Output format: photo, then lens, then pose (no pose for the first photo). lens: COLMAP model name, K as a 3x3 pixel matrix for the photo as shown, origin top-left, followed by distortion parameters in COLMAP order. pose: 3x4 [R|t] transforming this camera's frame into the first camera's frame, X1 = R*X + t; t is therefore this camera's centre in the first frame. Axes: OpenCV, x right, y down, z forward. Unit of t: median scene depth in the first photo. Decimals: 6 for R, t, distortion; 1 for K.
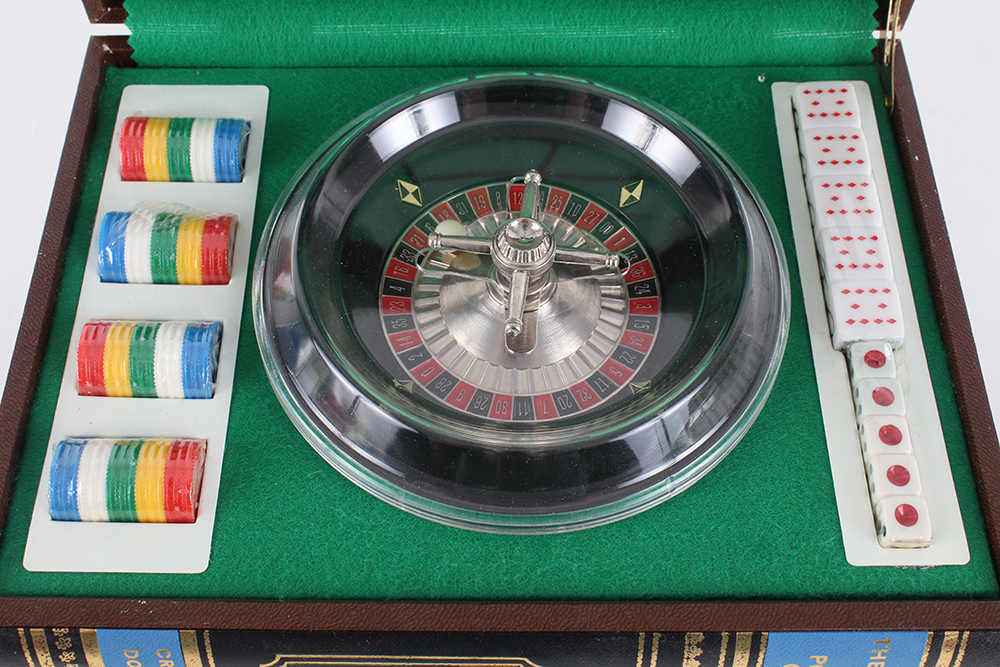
lens RADIAL K [[1204.0, 0, 500.0], [0, 1204.0, 333.5], [0, 0, 1]] dist [-0.042650, -0.017410]
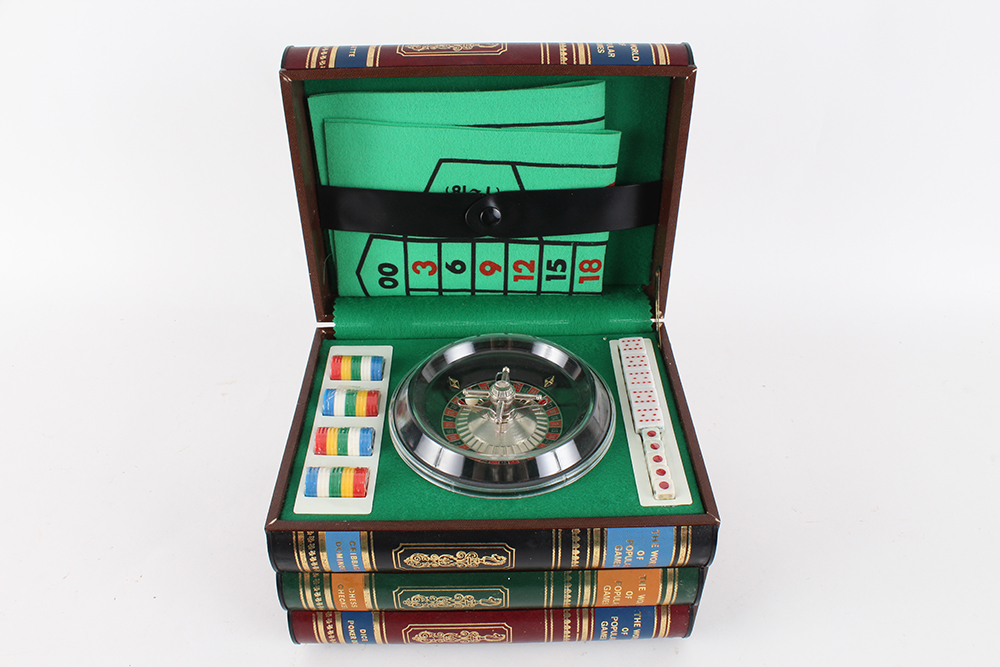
lens RADIAL K [[873.9, 0, 500.0], [0, 873.9, 333.5], [0, 0, 1]] dist [-0.001503, 0.000766]
pose [[0.999782, -0.020781, 0.001910, 0.013300], [0.020000, 0.927986, -0.372077, 0.448435], [0.005960, 0.372034, 0.928200, -0.641430]]
